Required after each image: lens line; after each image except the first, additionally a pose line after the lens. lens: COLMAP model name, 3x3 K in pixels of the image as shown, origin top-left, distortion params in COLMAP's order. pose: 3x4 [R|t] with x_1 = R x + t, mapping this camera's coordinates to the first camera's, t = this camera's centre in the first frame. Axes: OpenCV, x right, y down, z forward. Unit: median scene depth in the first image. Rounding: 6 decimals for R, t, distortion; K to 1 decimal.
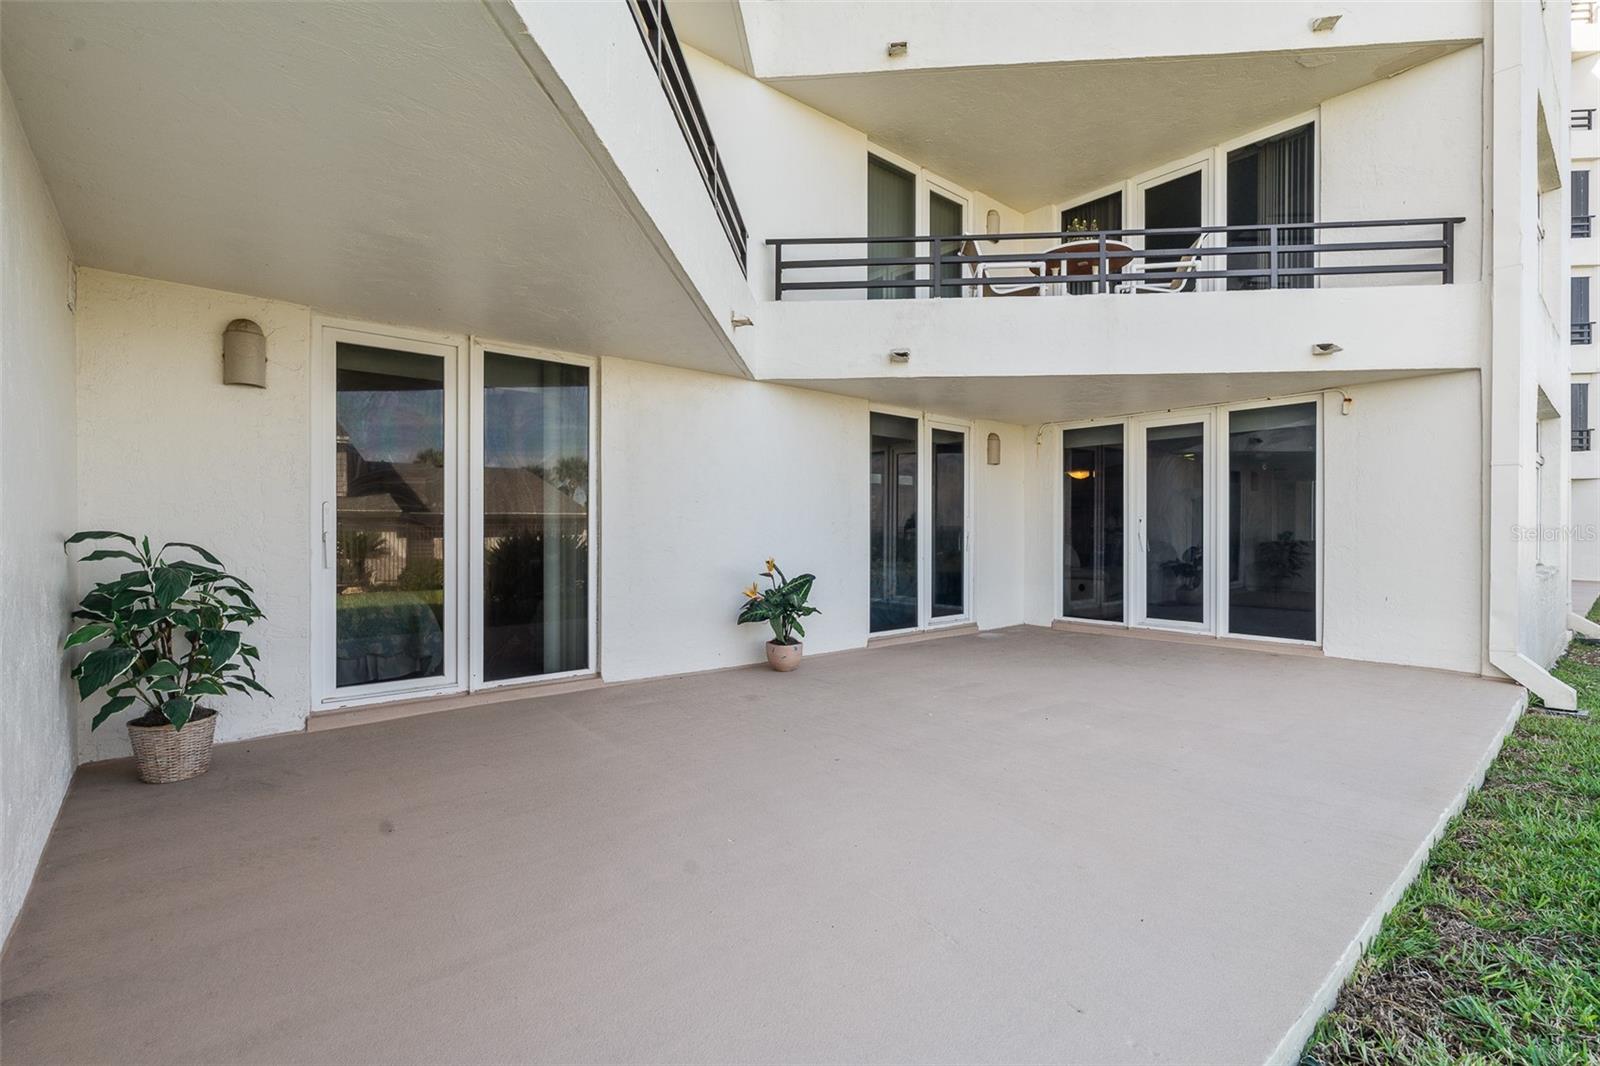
lens RADIAL K [[713.7, 0, 800.0], [0, 713.7, 533.0], [0, 0, 1]] dist [0.000715, -0.000106]
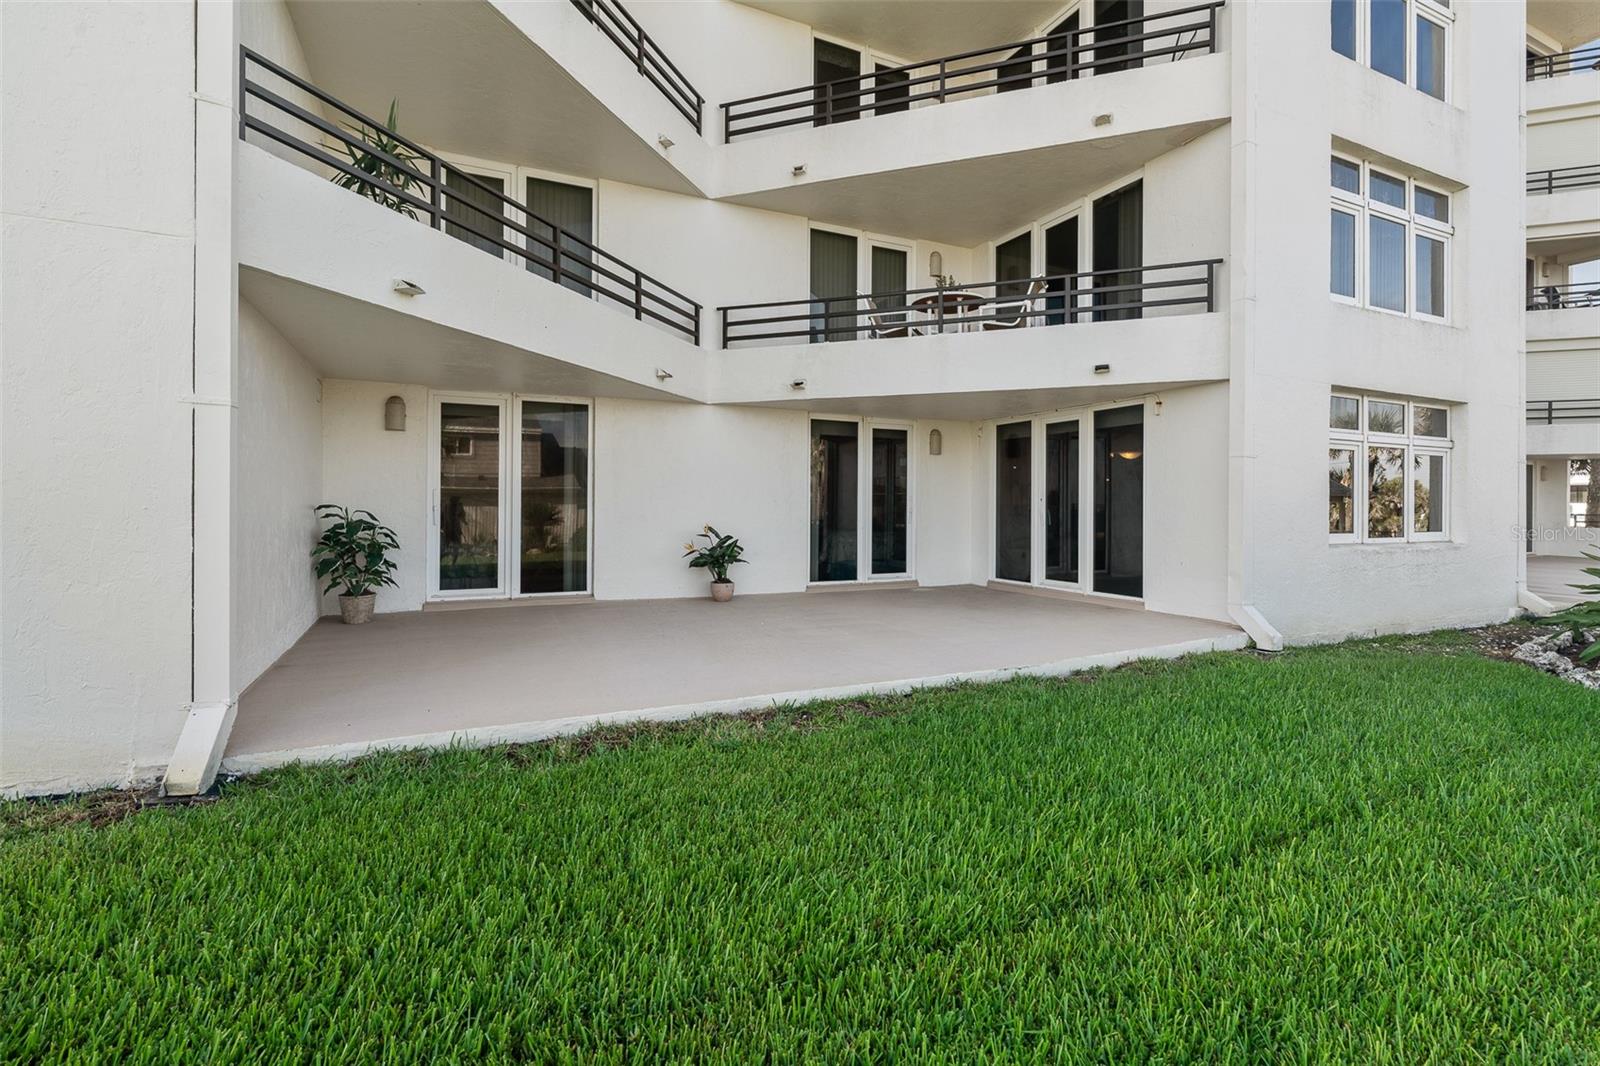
lens RADIAL K [[724.7, 0, 802.5], [0, 724.7, 503.9], [0, 0, 1]] dist [-0.001891, -0.000129]
pose [[0.964758, 0.004377, -0.263104, 0.527048], [-0.006081, 0.999965, -0.005660, -0.000691], [0.263070, 0.007060, 0.964751, -0.396323]]
